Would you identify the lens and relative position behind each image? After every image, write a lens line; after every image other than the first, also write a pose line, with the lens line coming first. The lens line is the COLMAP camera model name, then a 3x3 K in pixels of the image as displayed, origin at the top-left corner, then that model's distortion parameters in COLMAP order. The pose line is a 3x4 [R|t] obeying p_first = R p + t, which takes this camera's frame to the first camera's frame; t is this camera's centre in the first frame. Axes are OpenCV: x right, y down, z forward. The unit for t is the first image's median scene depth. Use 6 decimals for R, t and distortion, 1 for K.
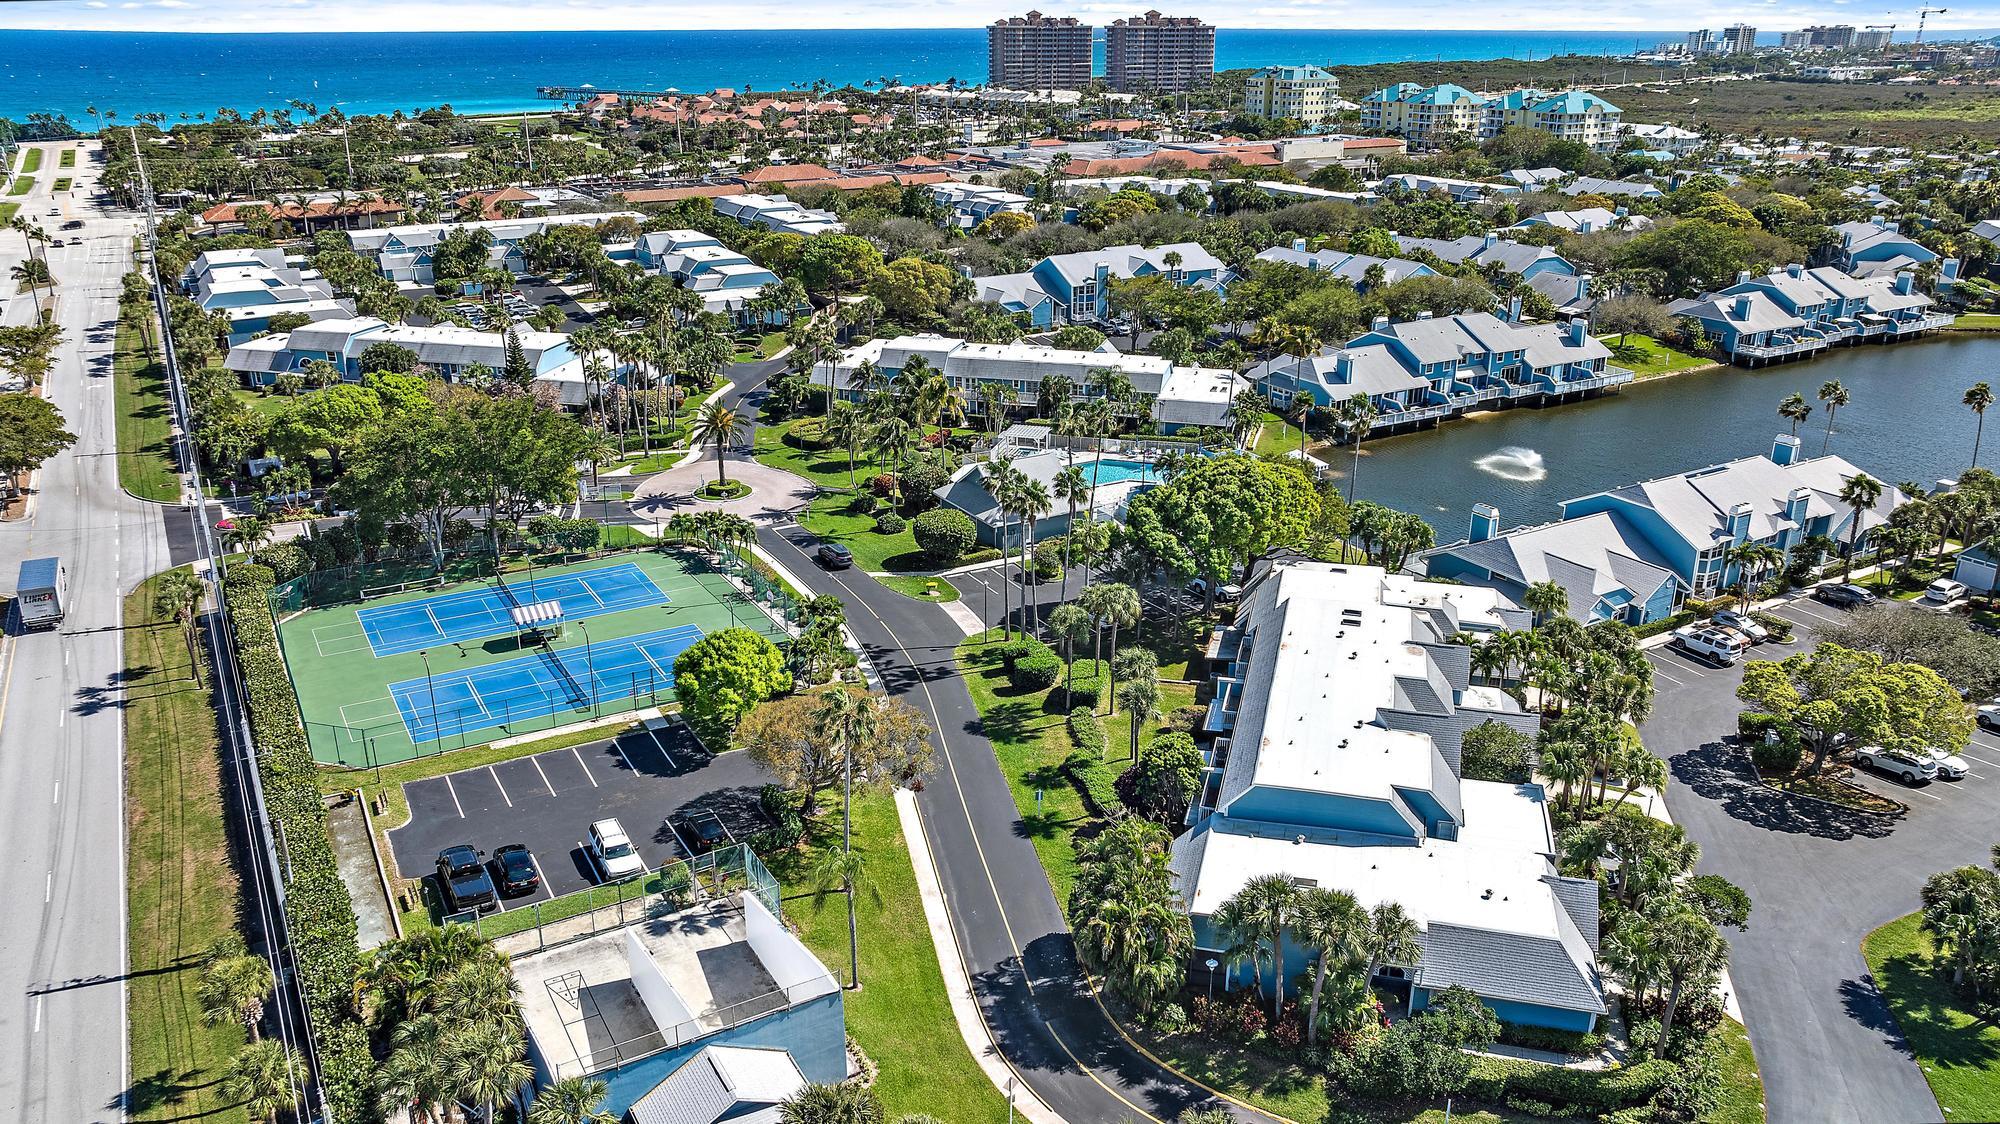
lens RADIAL K [[1428.0, 0, 1005.3], [0, 1428.0, 573.9], [0, 0, 1]] dist [-0.020403, 0.002827]
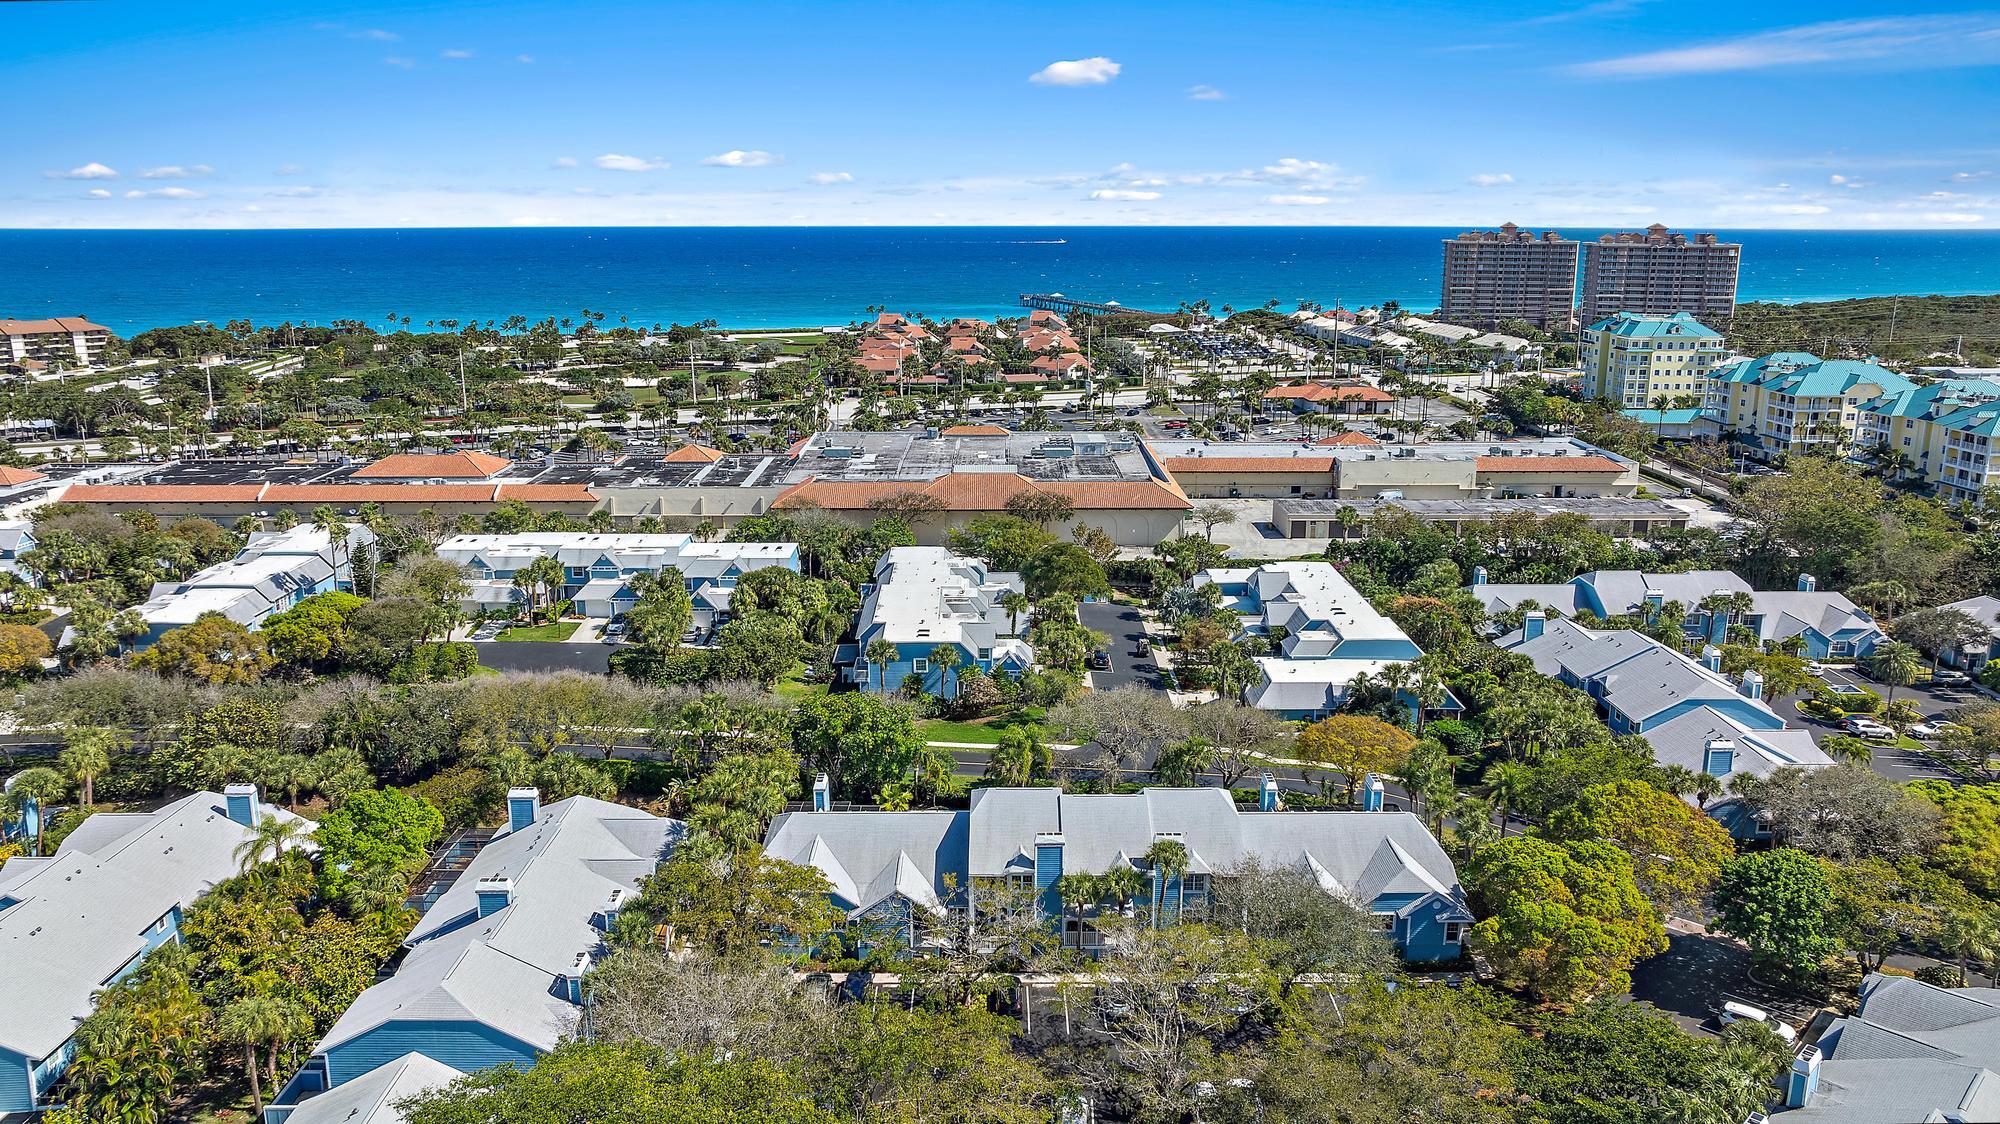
lens RADIAL K [[1428.0, 0, 988.4], [0, 1428.0, 561.3], [0, 0, 1]] dist [-0.020403, 0.002827]
pose [[0.860019, 0.118346, -0.496349, 0.929162], [-0.183037, 0.979546, -0.083591, -0.464412], [0.476304, 0.162740, 0.864089, 1.065459]]
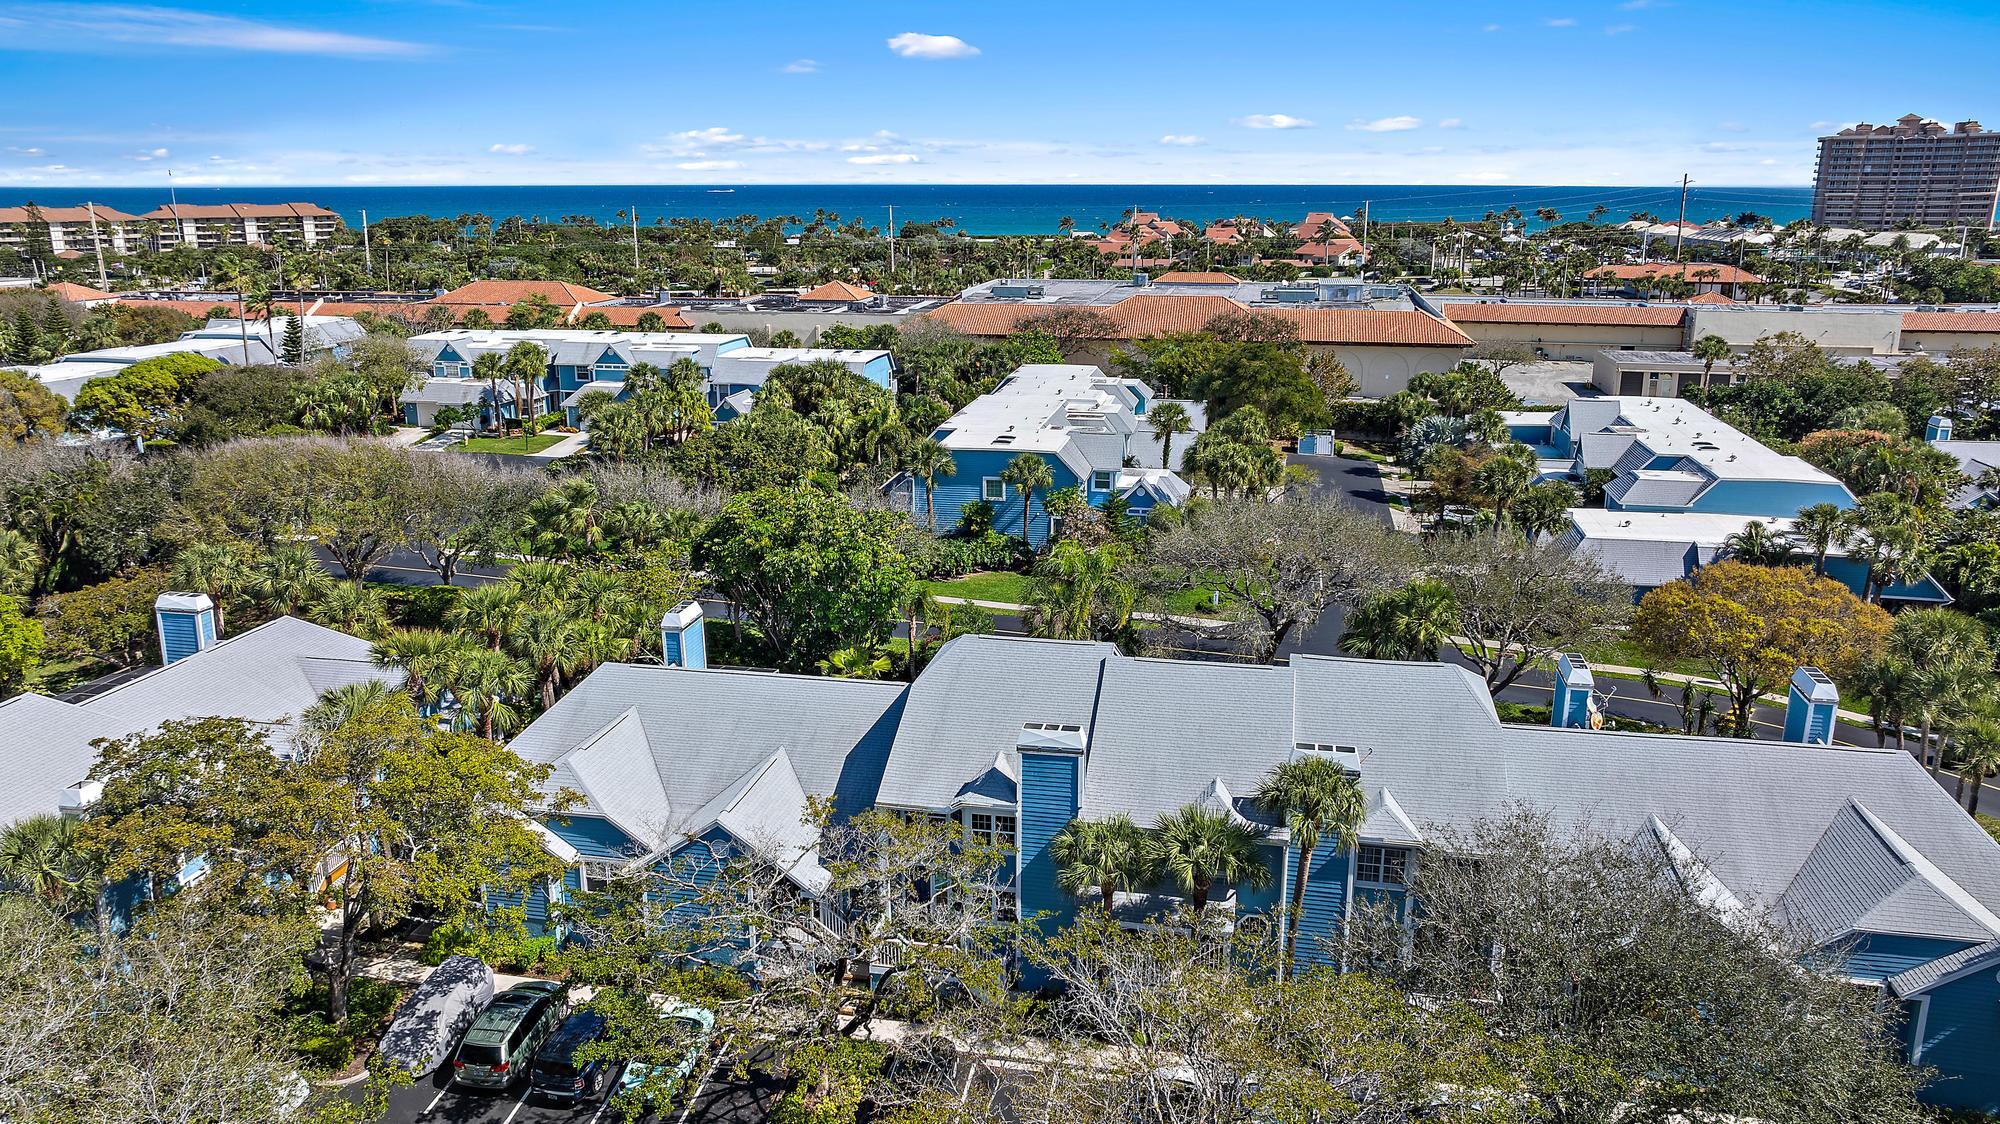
lens RADIAL K [[1428.0, 0, 986.1], [0, 1428.0, 573.9], [0, 0, 1]] dist [-0.020403, 0.002827]
pose [[0.739583, 0.176182, -0.649597, 0.827127], [-0.239557, 0.970836, -0.009435, -0.429537], [0.628990, 0.162594, 0.760220, 1.397605]]
